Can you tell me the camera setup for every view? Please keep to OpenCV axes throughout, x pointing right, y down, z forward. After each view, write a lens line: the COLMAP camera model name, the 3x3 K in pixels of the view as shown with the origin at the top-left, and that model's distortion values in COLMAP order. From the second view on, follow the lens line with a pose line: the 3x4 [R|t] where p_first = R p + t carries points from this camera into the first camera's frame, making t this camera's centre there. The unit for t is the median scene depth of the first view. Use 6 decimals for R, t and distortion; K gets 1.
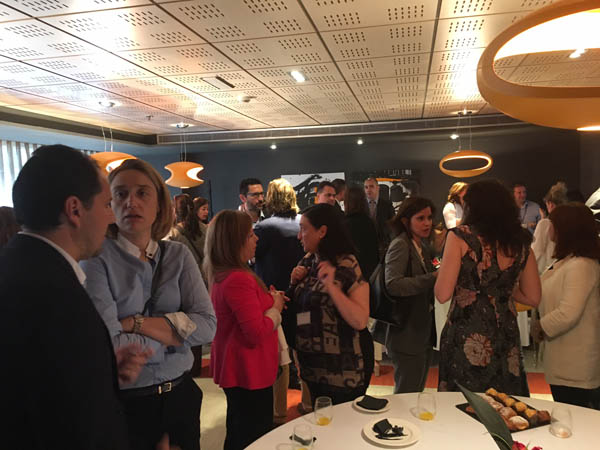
lens RADIAL K [[511.7, 0, 305.0], [0, 511.7, 218.1], [0, 0, 1]] dist [0.068658, -0.097797]
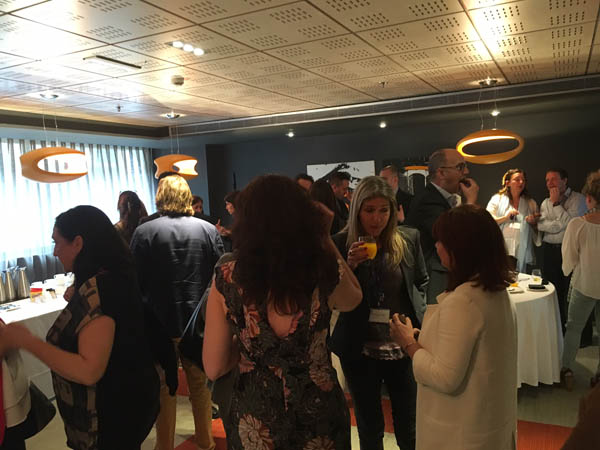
lens RADIAL K [[511.7, 0, 305.7], [0, 511.7, 222.3], [0, 0, 1]] dist [0.068658, -0.097797]
pose [[0.966139, 0.005085, -0.257973, 0.238202], [0.002680, 0.999554, 0.029742, -0.012249], [0.258009, -0.029426, 0.965694, 0.147959]]
